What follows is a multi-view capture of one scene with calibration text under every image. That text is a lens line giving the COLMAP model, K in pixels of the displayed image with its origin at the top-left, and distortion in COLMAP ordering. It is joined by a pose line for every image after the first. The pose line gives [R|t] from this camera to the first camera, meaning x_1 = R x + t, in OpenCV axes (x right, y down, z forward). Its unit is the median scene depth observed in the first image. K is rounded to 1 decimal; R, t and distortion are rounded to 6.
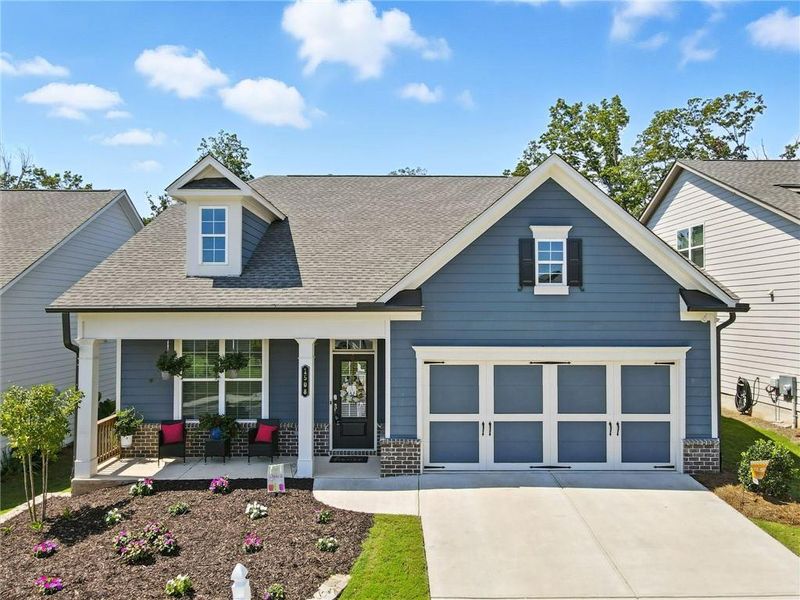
lens RADIAL K [[587.8, 0, 399.6], [0, 587.8, 300.7], [0, 0, 1]] dist [0.009772, -0.013557]
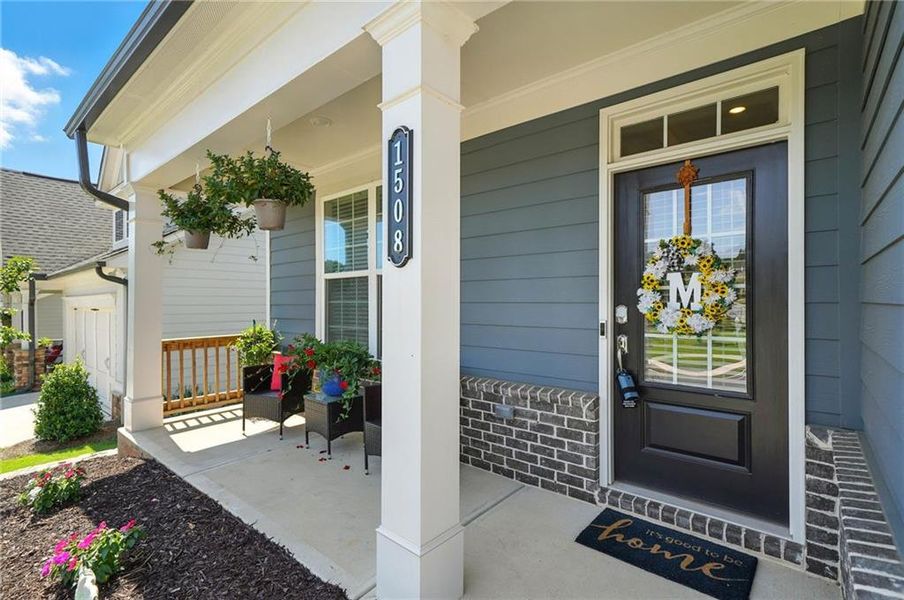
lens RADIAL K [[409.9, 0, 450.8], [0, 409.9, 302.2], [0, 0, 1]] dist [0.004337, 0.000225]
pose [[0.767128, -0.002697, -0.641489, -0.043075], [0.015501, 0.999777, 0.014334, 0.160462], [0.641307, -0.020940, 0.766998, 0.815310]]
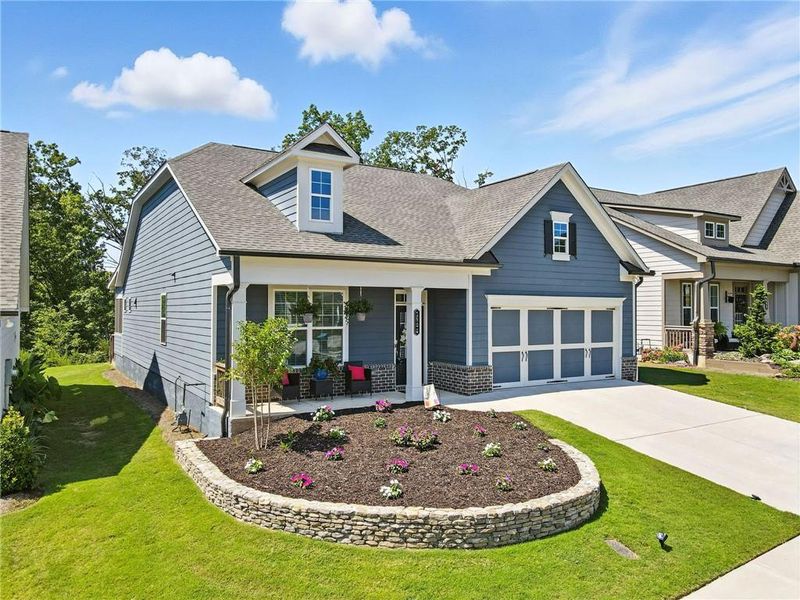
lens RADIAL K [[587.8, 0, 404.0], [0, 587.8, 294.4], [0, 0, 1]] dist [0.009772, -0.013557]
pose [[0.854949, 0.014426, 0.518511, -0.746117], [-0.009235, 0.999878, -0.012592, 0.086583], [-0.518630, 0.005977, 0.854978, -0.025519]]
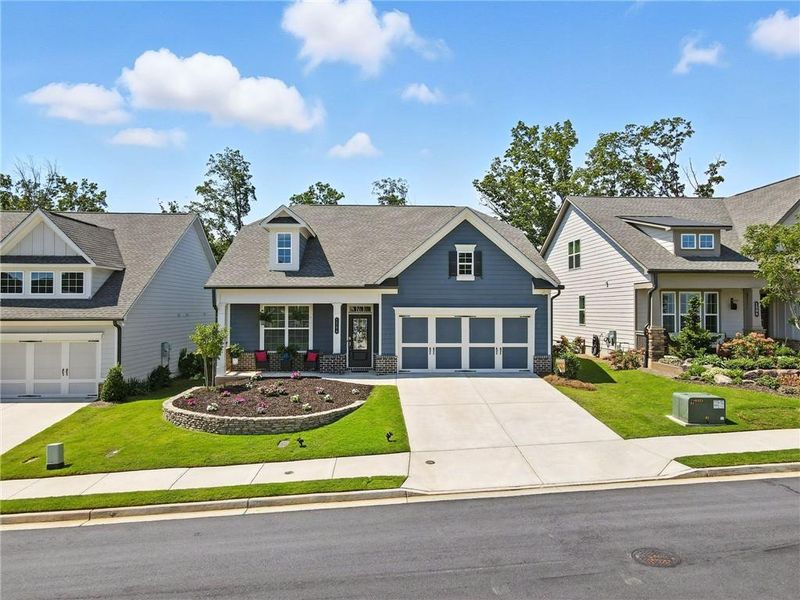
lens RADIAL K [[587.8, 0, 402.3], [0, 587.8, 303.1], [0, 0, 1]] dist [0.009772, -0.013557]
pose [[0.999289, 0.000348, 0.037705, -0.018734], [-0.000556, 0.999985, 0.005526, 0.048457], [-0.037702, -0.005543, 0.999274, -0.832455]]
